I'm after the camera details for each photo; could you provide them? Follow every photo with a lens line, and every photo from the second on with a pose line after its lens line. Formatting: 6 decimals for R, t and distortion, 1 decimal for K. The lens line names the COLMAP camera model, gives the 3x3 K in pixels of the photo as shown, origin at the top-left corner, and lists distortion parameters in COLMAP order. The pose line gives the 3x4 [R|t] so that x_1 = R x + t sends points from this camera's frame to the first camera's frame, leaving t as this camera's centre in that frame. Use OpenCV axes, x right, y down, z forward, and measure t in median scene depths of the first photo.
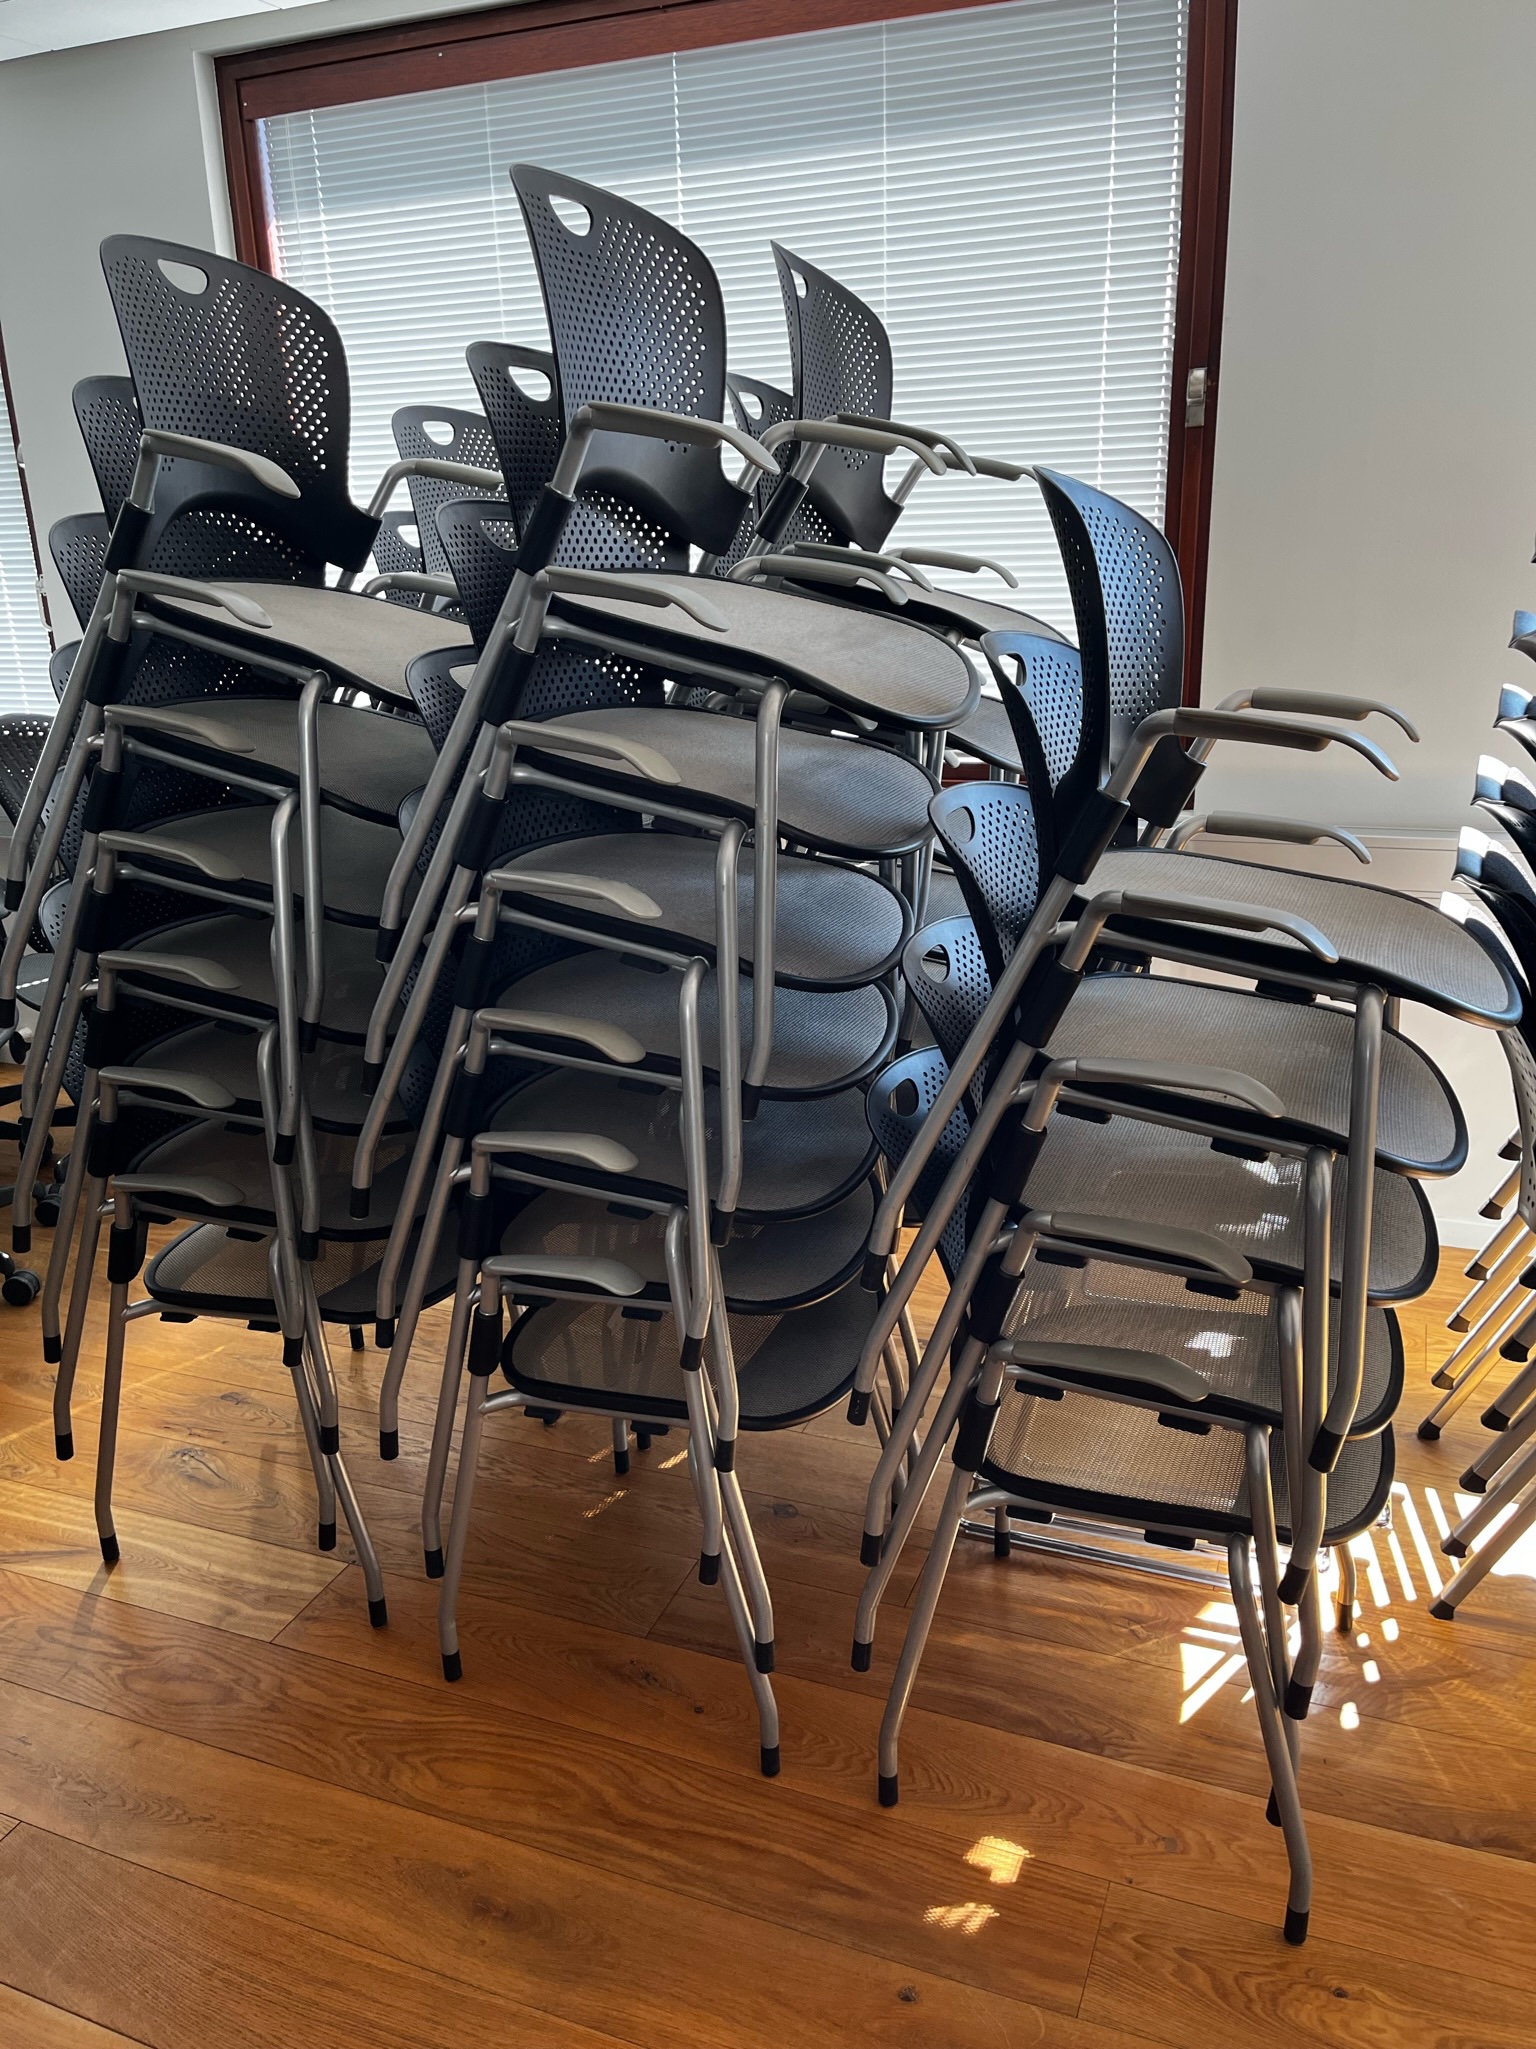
lens RADIAL K [[1573.2, 0, 758.3], [0, 1573.2, 1026.2], [0, 0, 1]] dist [0.049729, -0.073760]
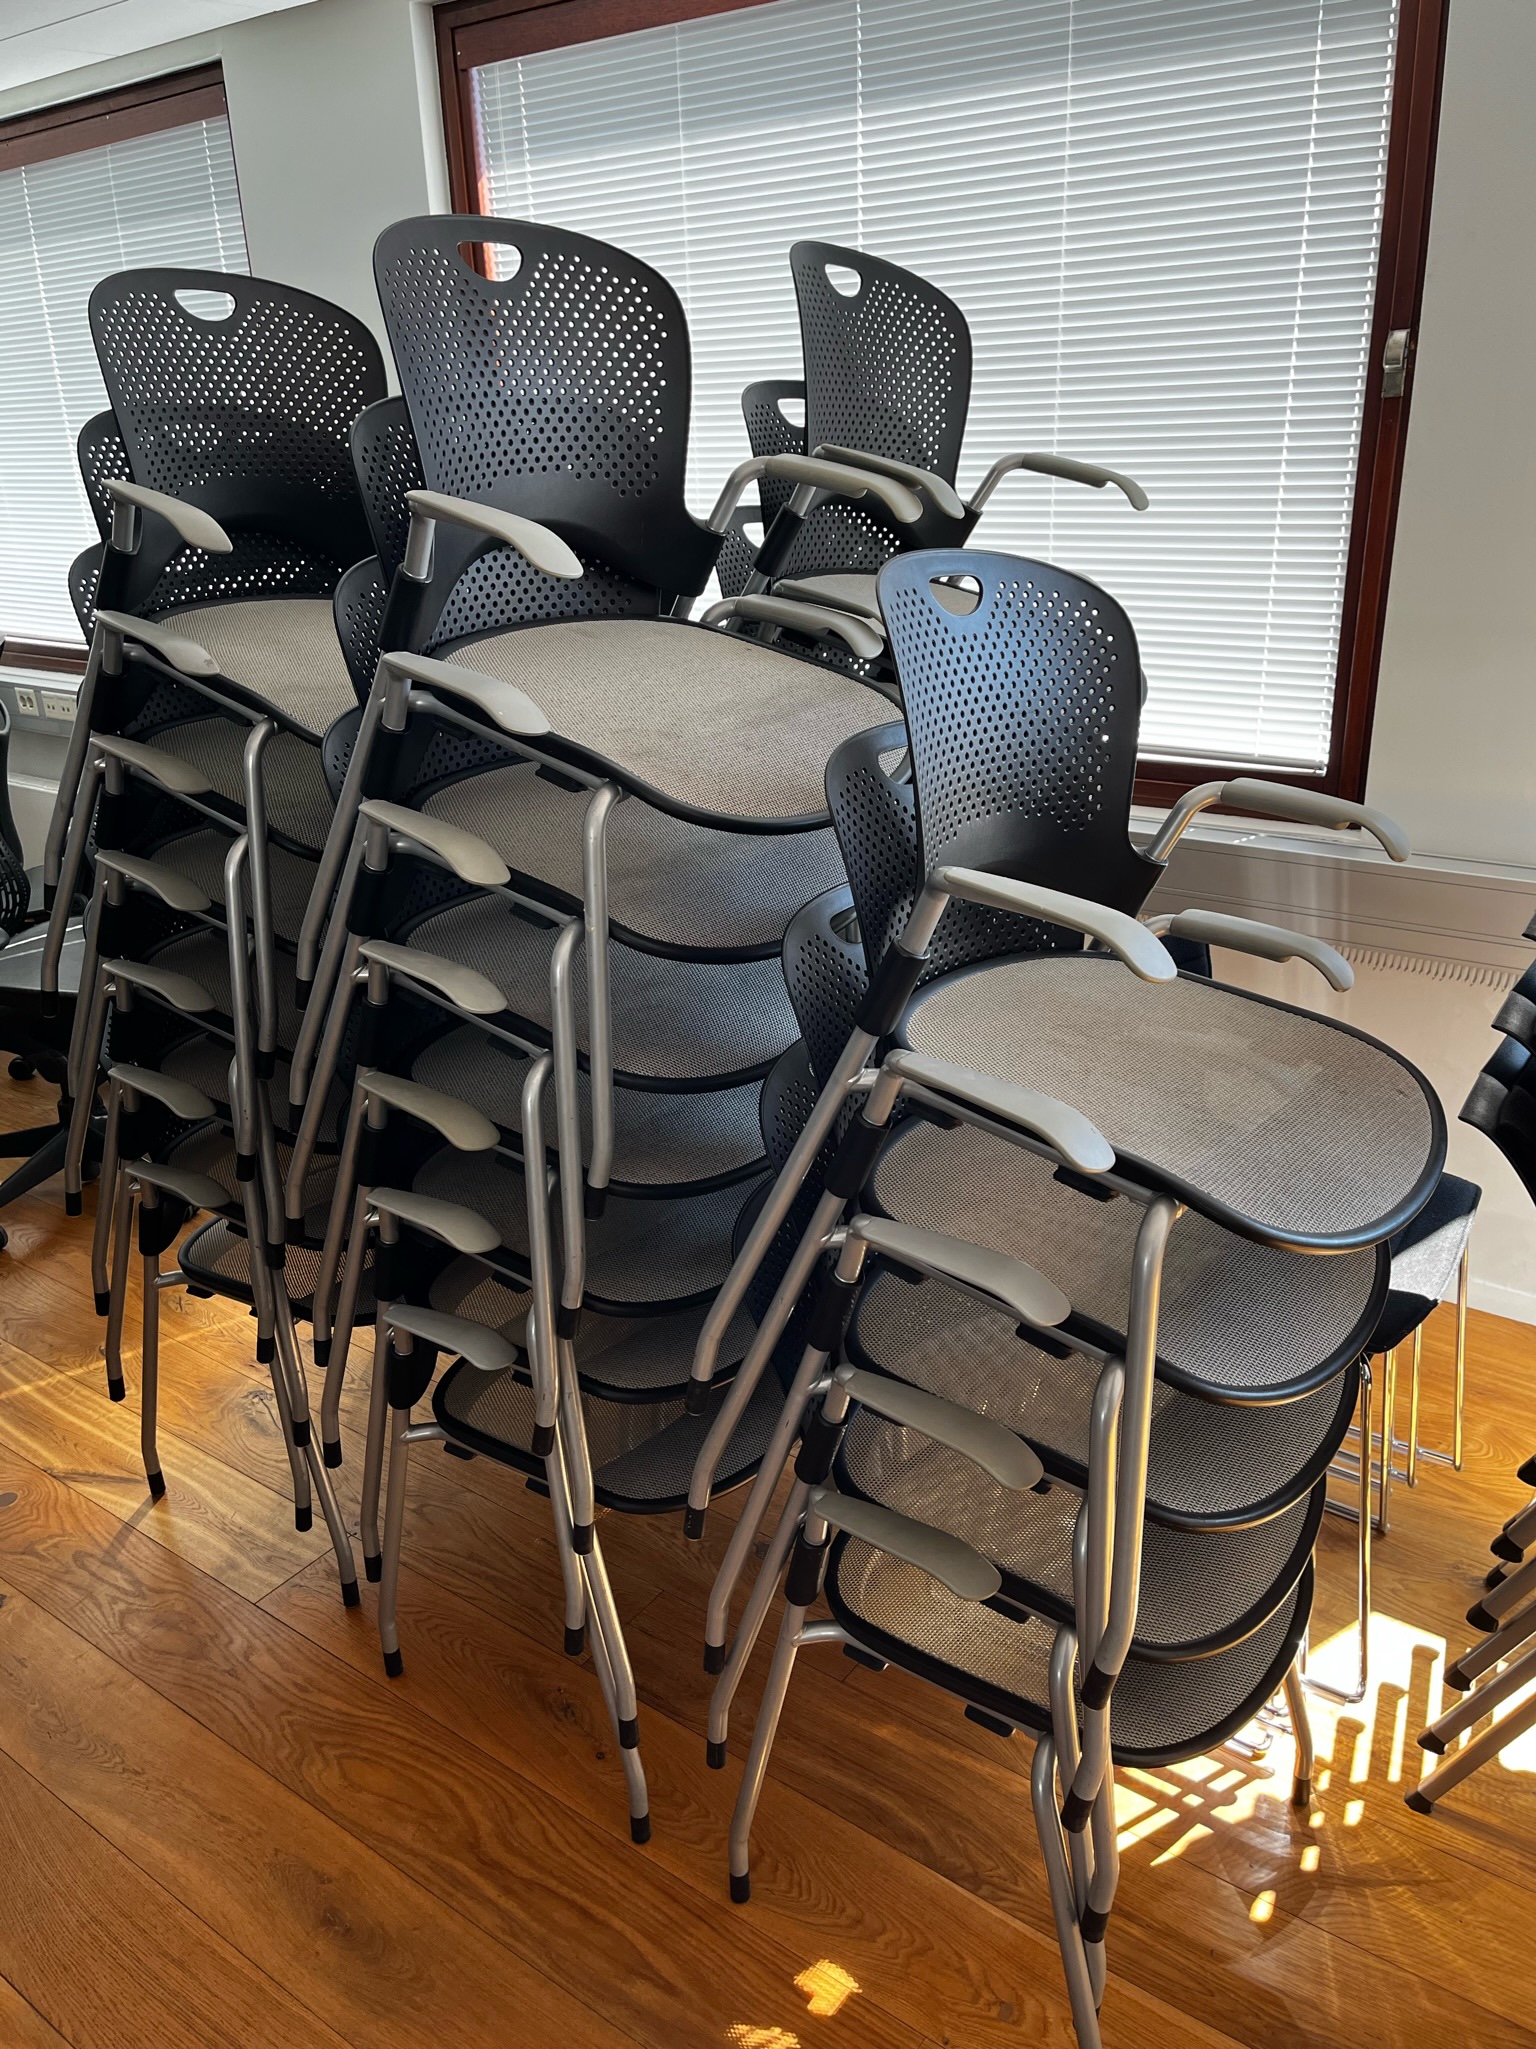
lens RADIAL K [[1564.5, 0, 725.6], [0, 1564.5, 1023.1], [0, 0, 1]] dist [0.089919, -0.141859]
pose [[0.967621, 0.087499, -0.236756, 0.230481], [-0.071458, 0.994580, 0.075524, -0.110174], [0.242081, -0.056160, 0.968629, 0.066831]]
